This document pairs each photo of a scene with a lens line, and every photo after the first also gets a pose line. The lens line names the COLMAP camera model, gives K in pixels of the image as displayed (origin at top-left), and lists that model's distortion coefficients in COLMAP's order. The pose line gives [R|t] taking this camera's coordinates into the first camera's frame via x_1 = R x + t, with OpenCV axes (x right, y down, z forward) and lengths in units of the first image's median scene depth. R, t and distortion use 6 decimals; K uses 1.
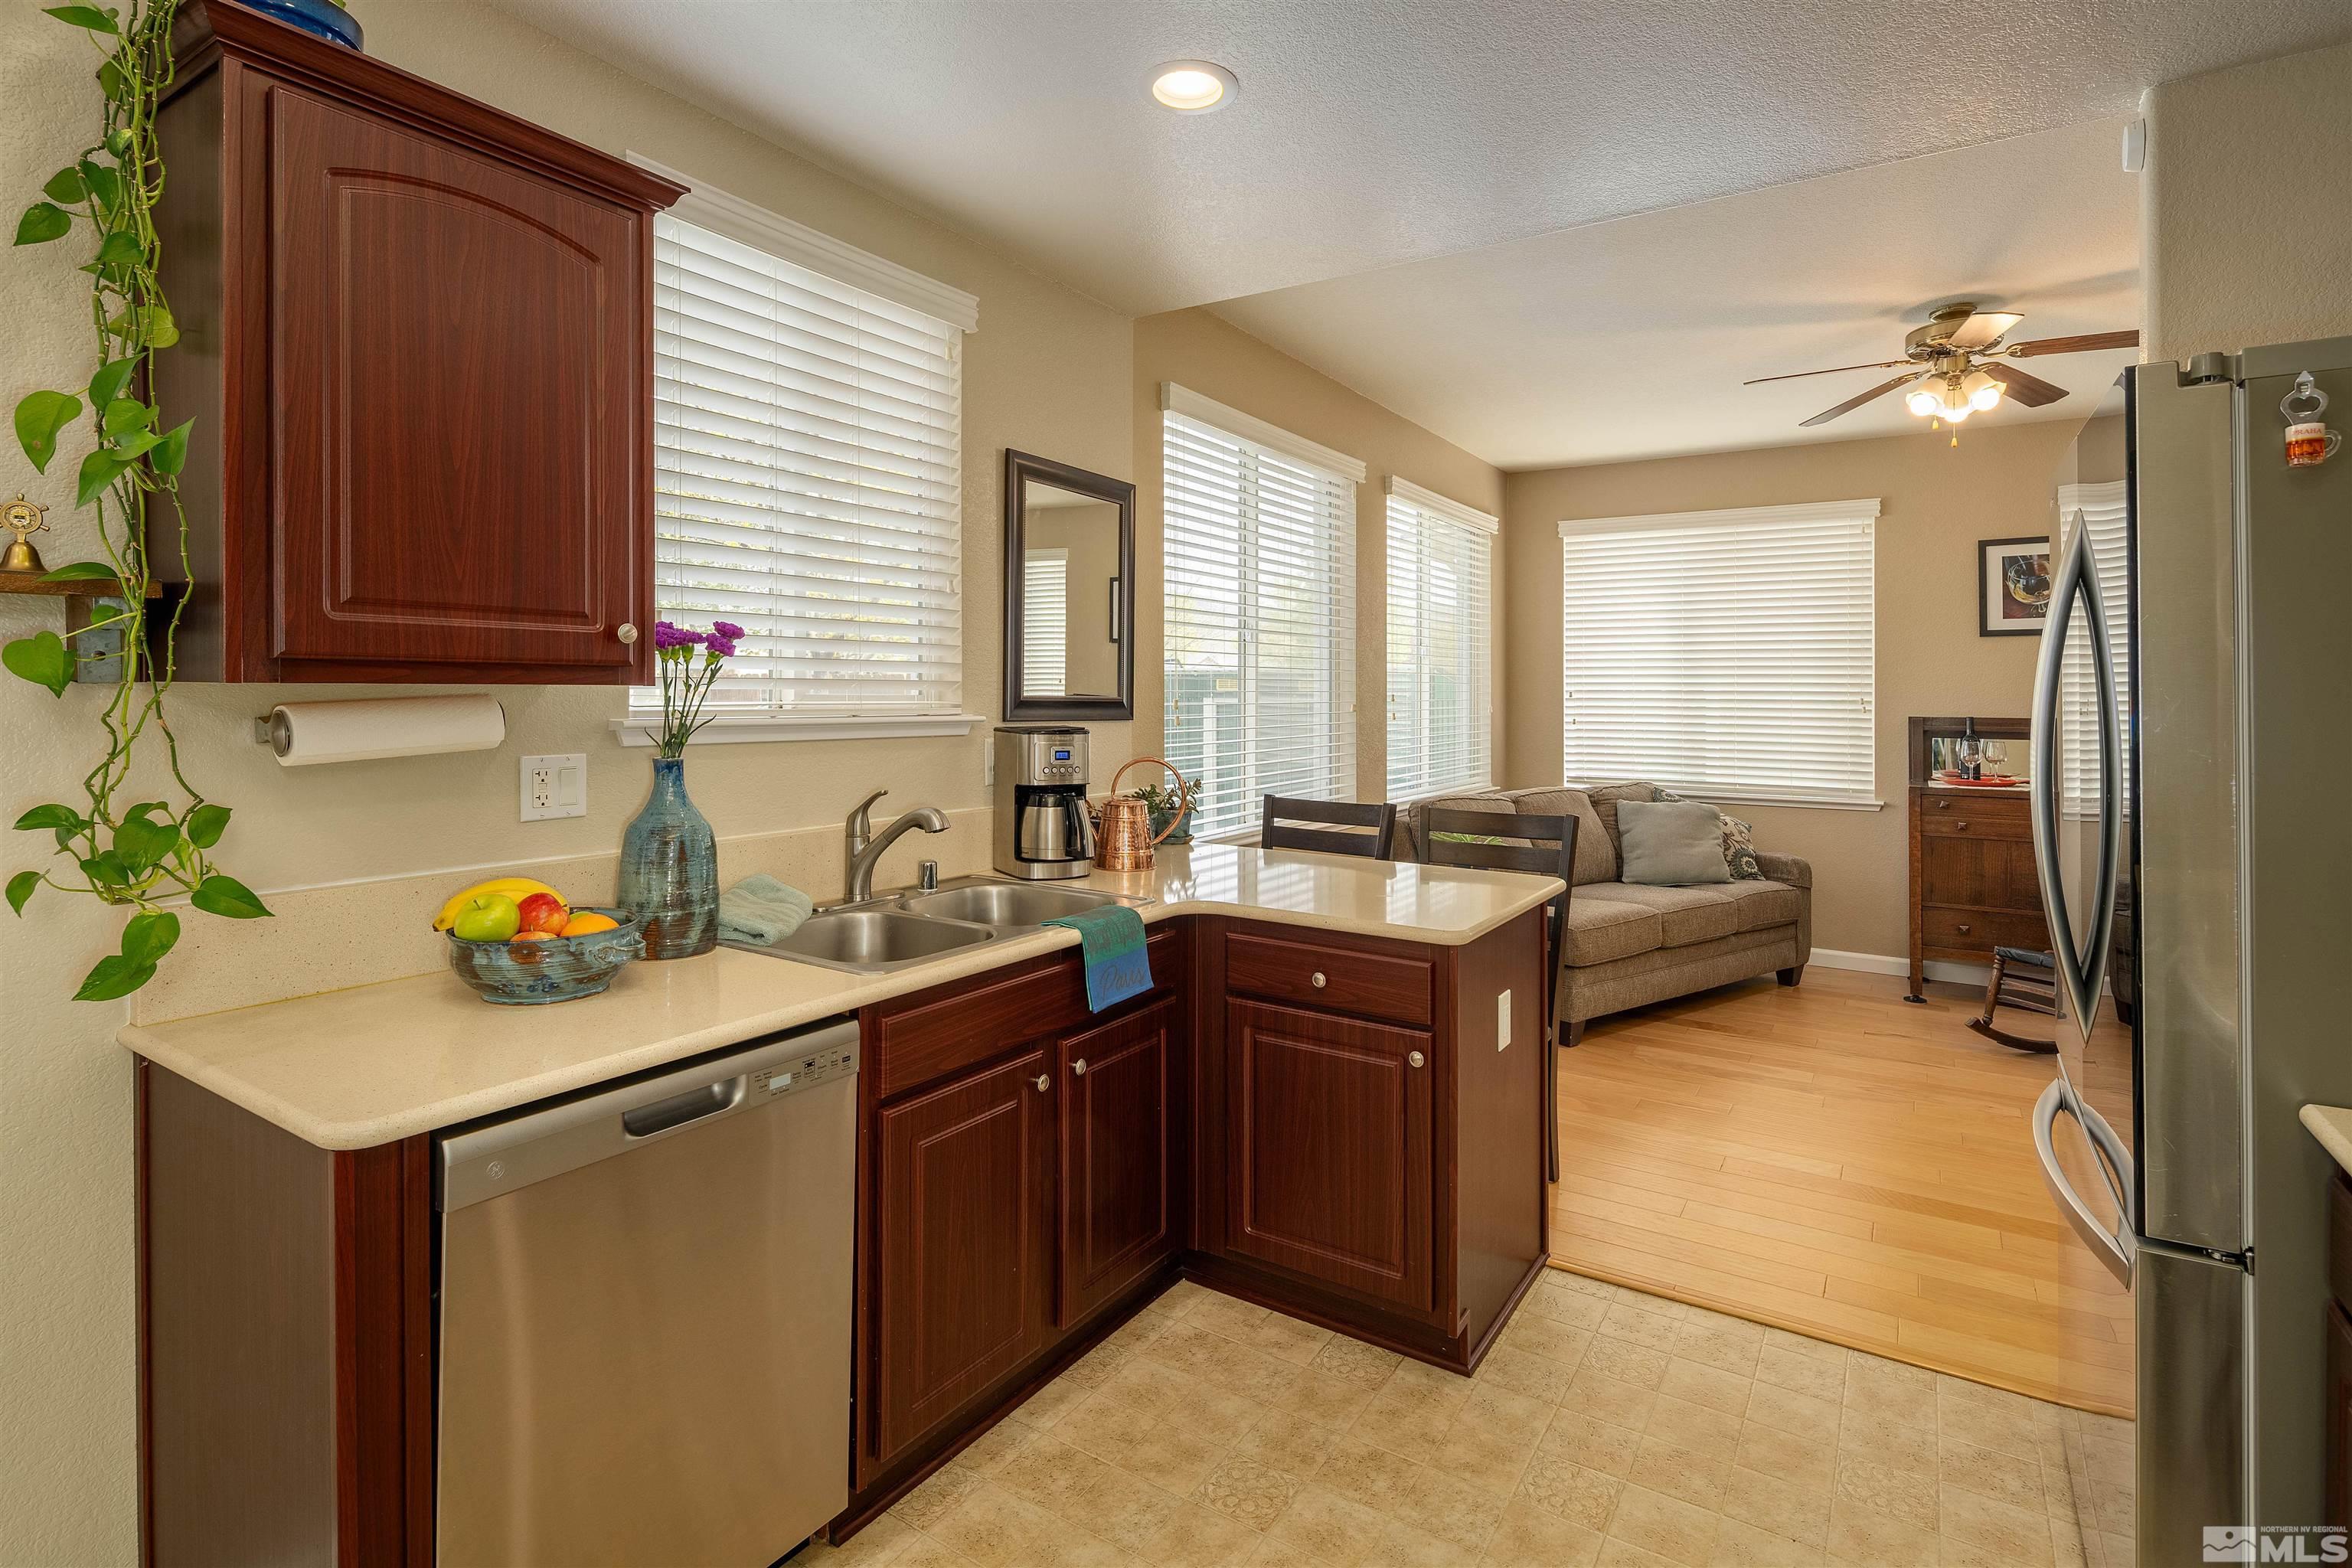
lens RADIAL K [[1156.9, 0, 1159.6], [0, 1156.9, 699.2], [0, 0, 1]] dist [0.003527, -0.004003]
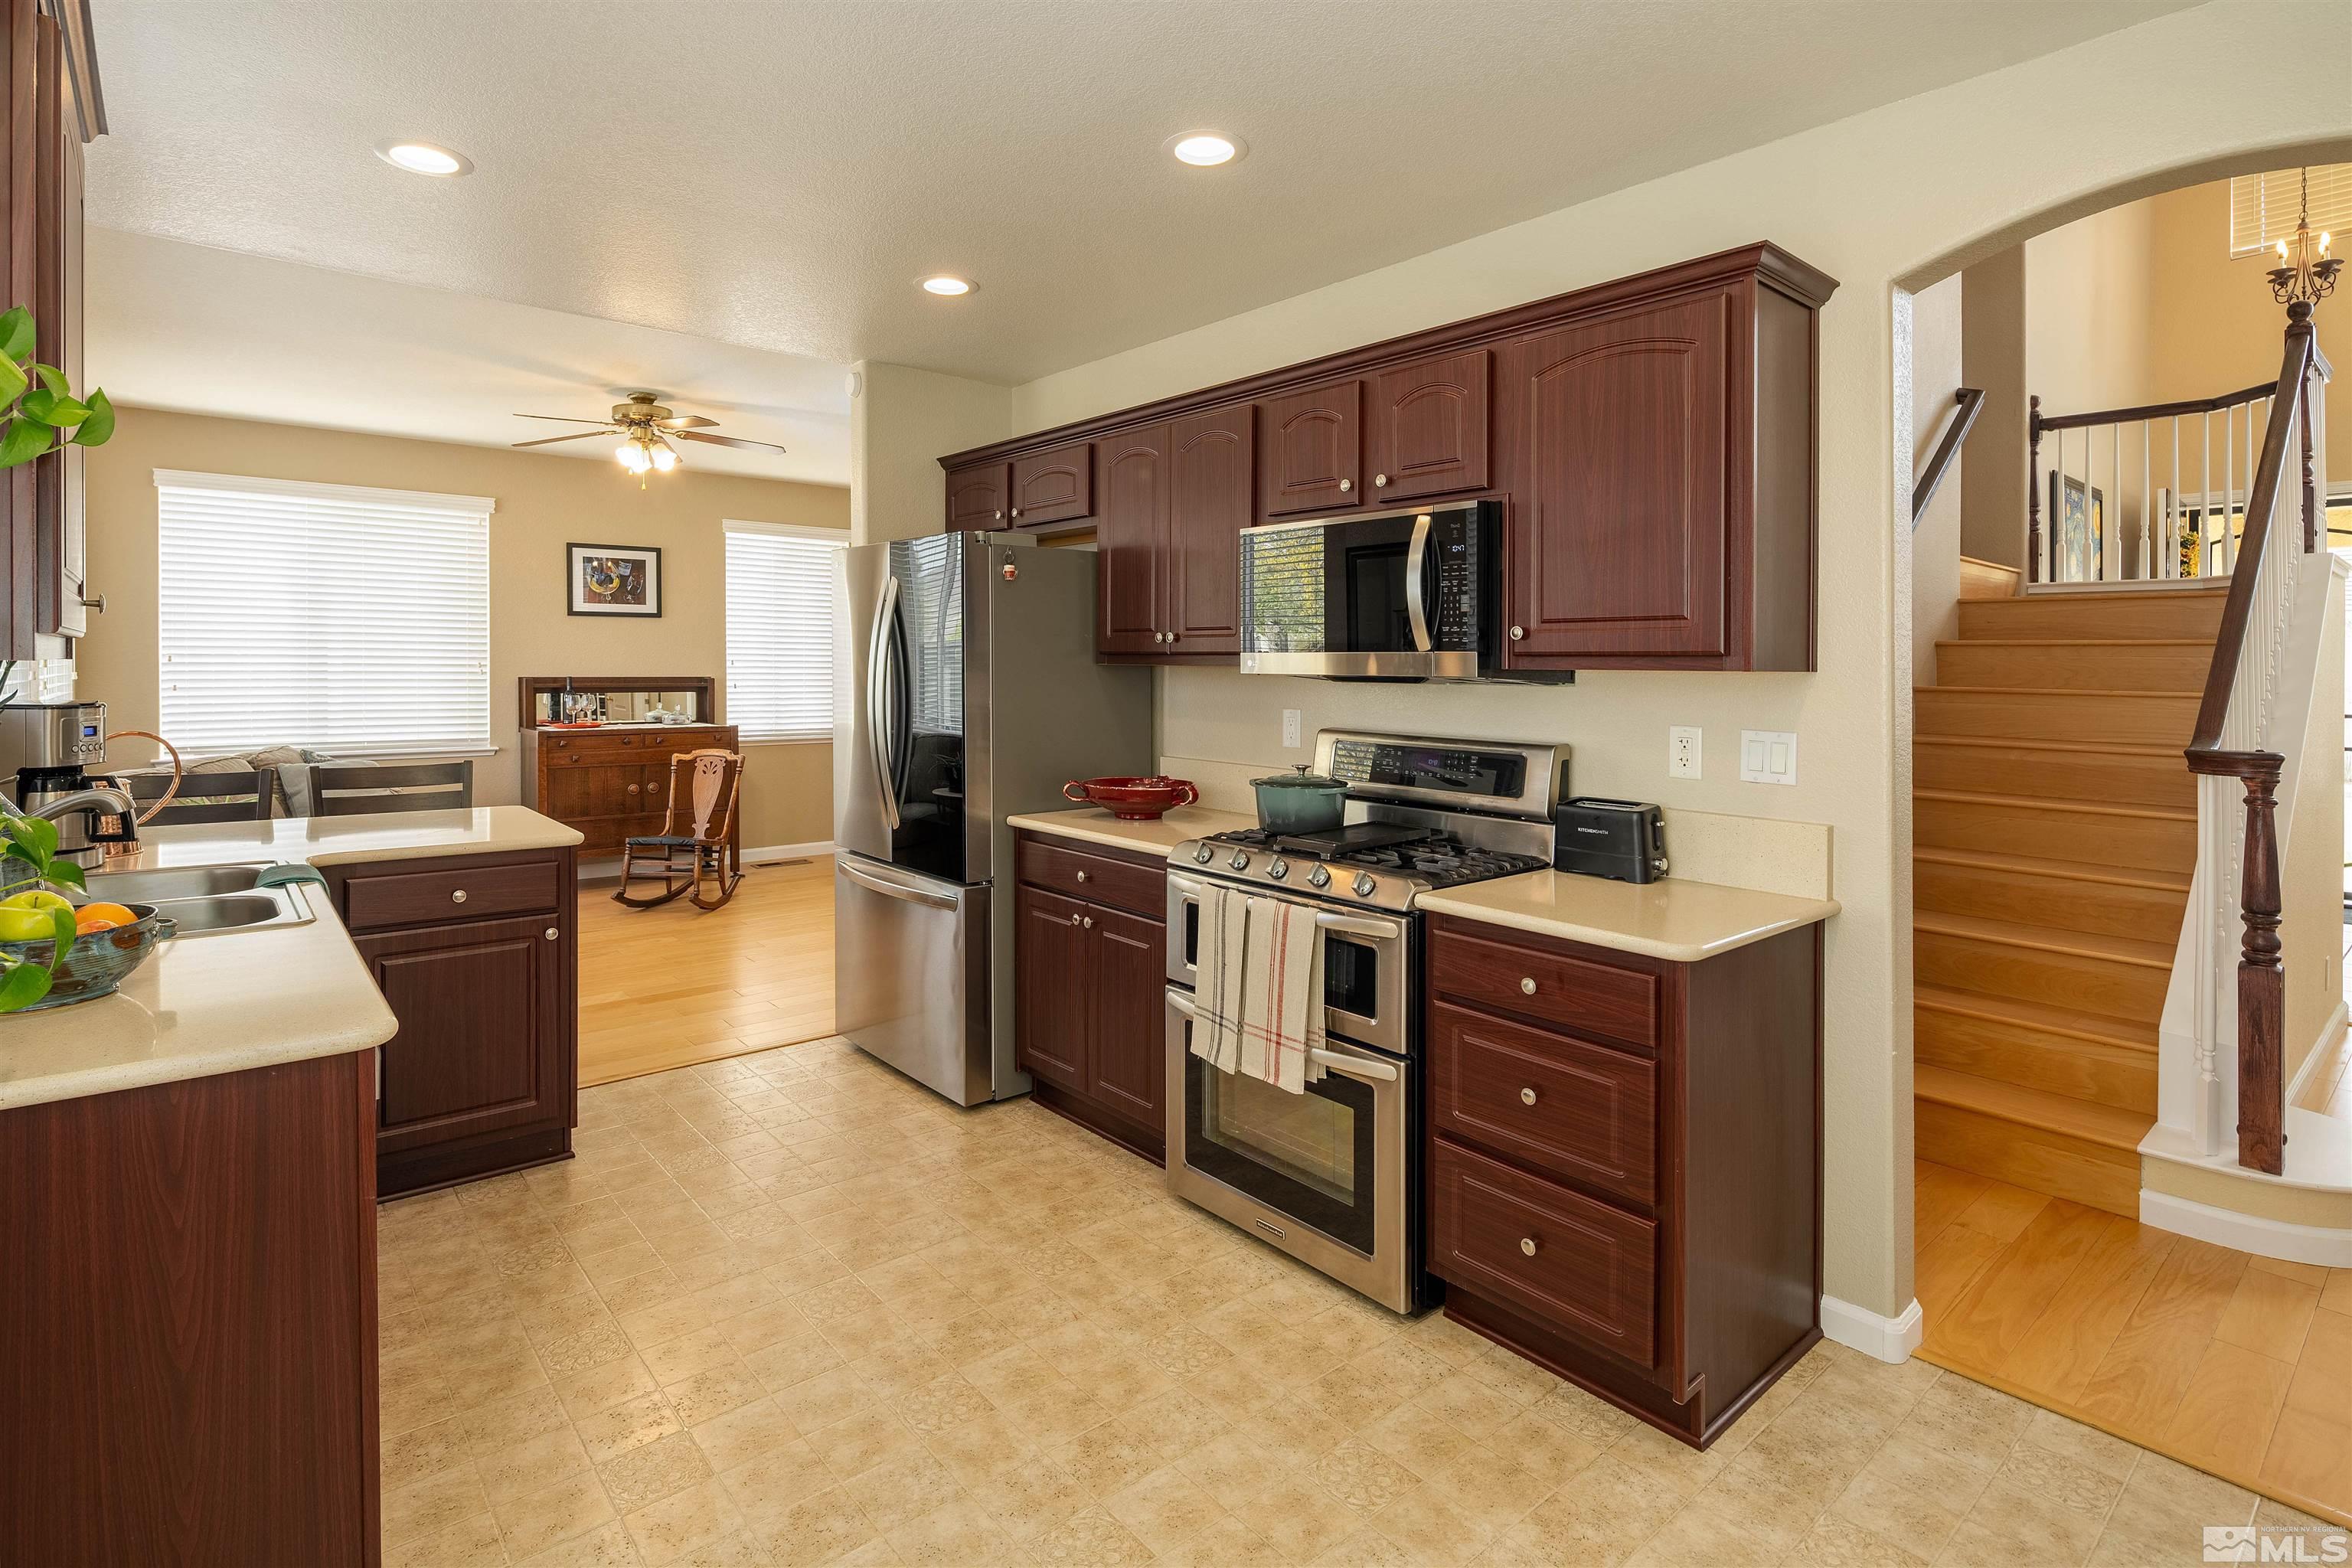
lens RADIAL K [[1156.9, 0, 1179.1], [0, 1156.9, 676.7], [0, 0, 1]] dist [0.003527, -0.004003]
pose [[0.276155, -0.013017, 0.961025, -0.448681], [-0.001110, 0.999903, 0.013863, -0.004442], [-0.961112, -0.004895, 0.276114, -0.039046]]
